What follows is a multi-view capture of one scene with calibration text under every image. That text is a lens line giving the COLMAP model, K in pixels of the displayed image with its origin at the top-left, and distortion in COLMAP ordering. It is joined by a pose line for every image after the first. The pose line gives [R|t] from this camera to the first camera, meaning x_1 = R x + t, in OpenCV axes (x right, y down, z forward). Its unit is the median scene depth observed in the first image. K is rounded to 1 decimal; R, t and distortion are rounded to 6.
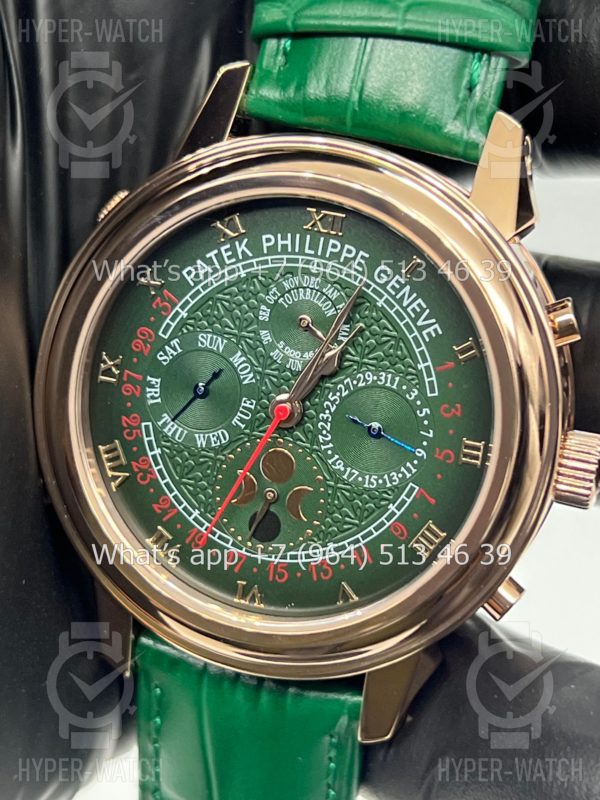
lens RADIAL K [[1939.9, 0, 300.9], [0, 1939.9, 398.0], [0, 0, 1]] dist [0.242518, 0.000000]
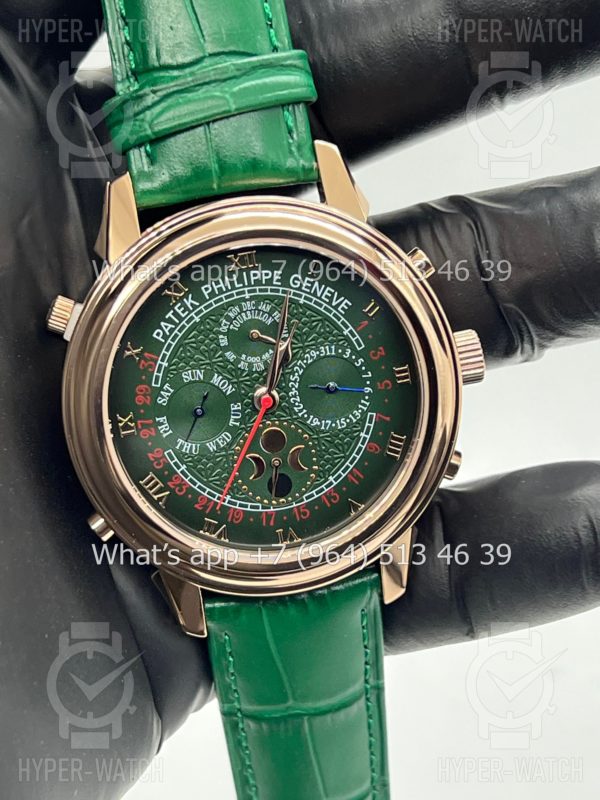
lens RADIAL K [[1939.9, 0, 303.9], [0, 1939.9, 399.4], [0, 0, 1]] dist [0.242518, 0.000000]
pose [[0.870047, -0.388950, 0.302879, -0.393557], [0.378568, 0.920699, 0.094869, -0.112376], [-0.315760, 0.032119, 0.948295, -0.295385]]
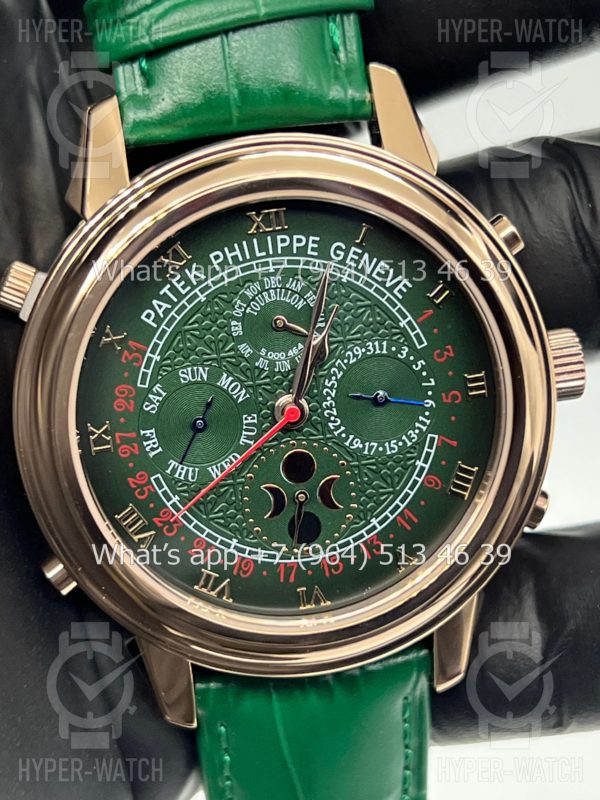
lens RADIAL K [[1939.9, 0, 296.8], [0, 1939.9, 401.4], [0, 0, 1]] dist [0.242518, 0.000000]
pose [[0.880296, -0.352349, 0.317693, -0.318905], [0.342337, 0.935369, 0.088822, -0.085923], [-0.328457, 0.030569, 0.944024, 0.054742]]
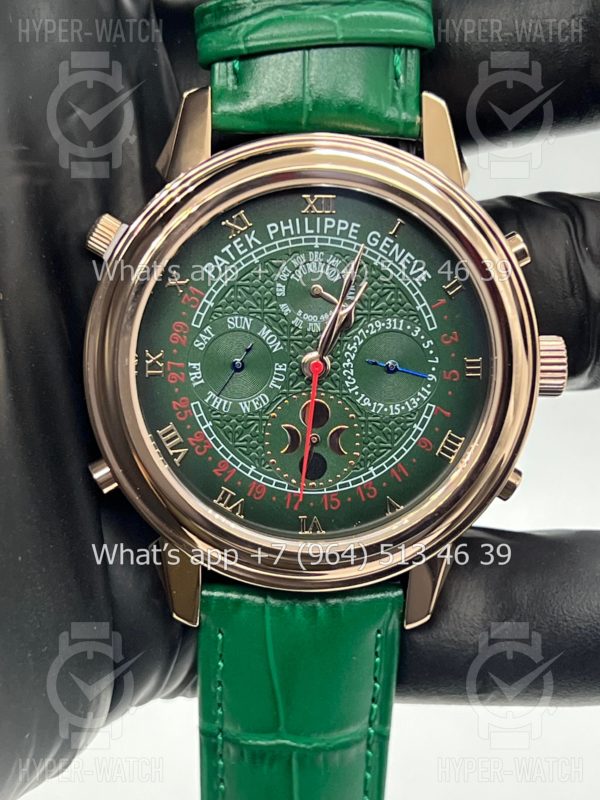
lens RADIAL K [[1939.9, 0, 310.2], [0, 1939.9, 418.5], [0, 0, 1]] dist [0.242518, 0.000000]
pose [[0.926875, -0.201107, 0.316952, -0.392667], [0.203918, 0.978678, 0.024647, 0.007763], [-0.315151, 0.041787, 0.948121, -0.127041]]
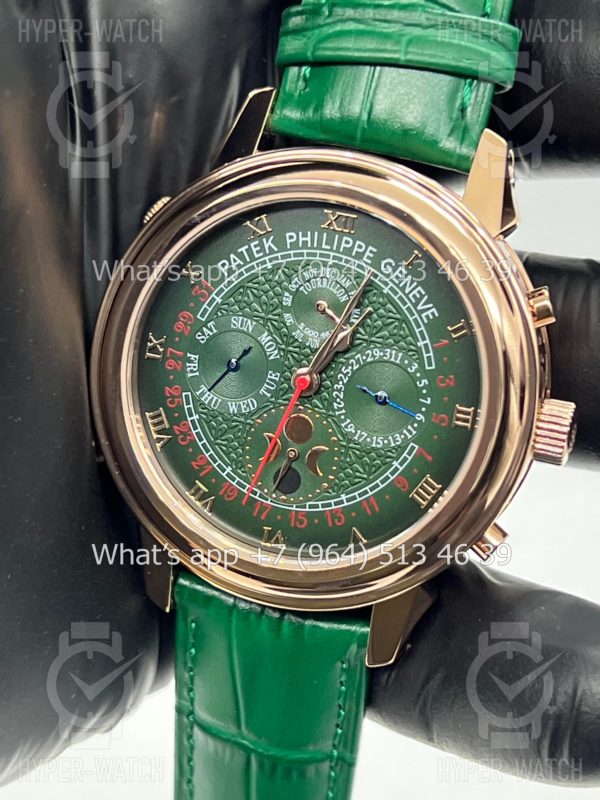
lens RADIAL K [[1939.9, 0, 298.7], [0, 1939.9, 402.3], [0, 0, 1]] dist [0.242518, 0.000000]
pose [[0.999991, 0.002717, 0.003217, -0.015574], [-0.002679, 0.999929, -0.011610, 0.032529], [-0.003248, 0.011601, 0.999927, -0.177948]]
